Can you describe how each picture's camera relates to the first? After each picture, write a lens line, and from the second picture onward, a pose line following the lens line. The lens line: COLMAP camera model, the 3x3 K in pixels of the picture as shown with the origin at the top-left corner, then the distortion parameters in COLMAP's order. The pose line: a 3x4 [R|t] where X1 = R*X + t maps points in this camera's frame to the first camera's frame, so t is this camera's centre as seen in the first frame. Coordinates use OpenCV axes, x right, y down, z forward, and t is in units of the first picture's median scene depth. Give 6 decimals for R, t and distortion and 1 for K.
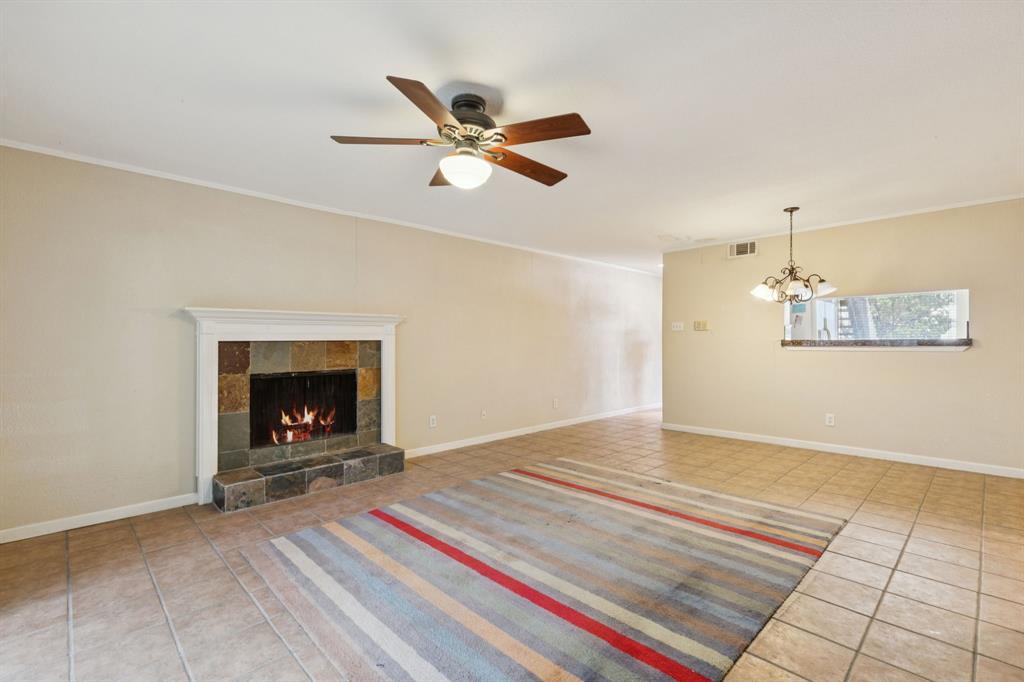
lens RADIAL K [[457.0, 0, 531.6], [0, 457.0, 343.8], [0, 0, 1]] dist [0.000327, -0.000088]
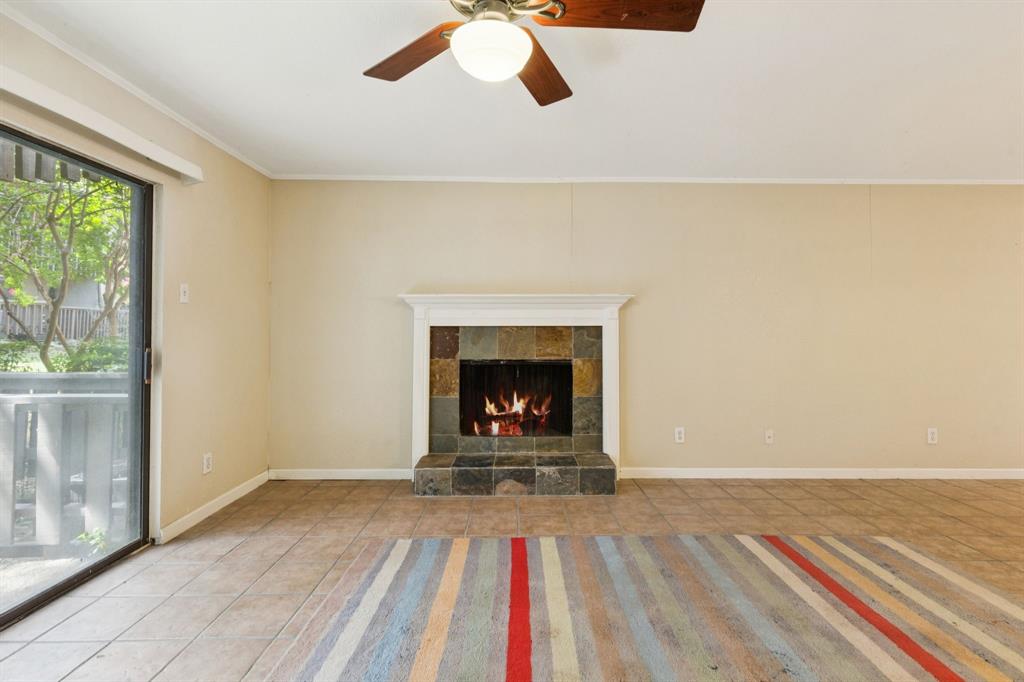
lens RADIAL K [[486.3, 0, 516.7], [0, 486.3, 319.1], [0, 0, 1]] dist [0.004594, -0.000119]
pose [[0.706456, -0.012476, -0.707647, 0.217817], [-0.008326, 0.999629, -0.025935, 0.004781], [0.707708, 0.024214, 0.706090, 0.332180]]
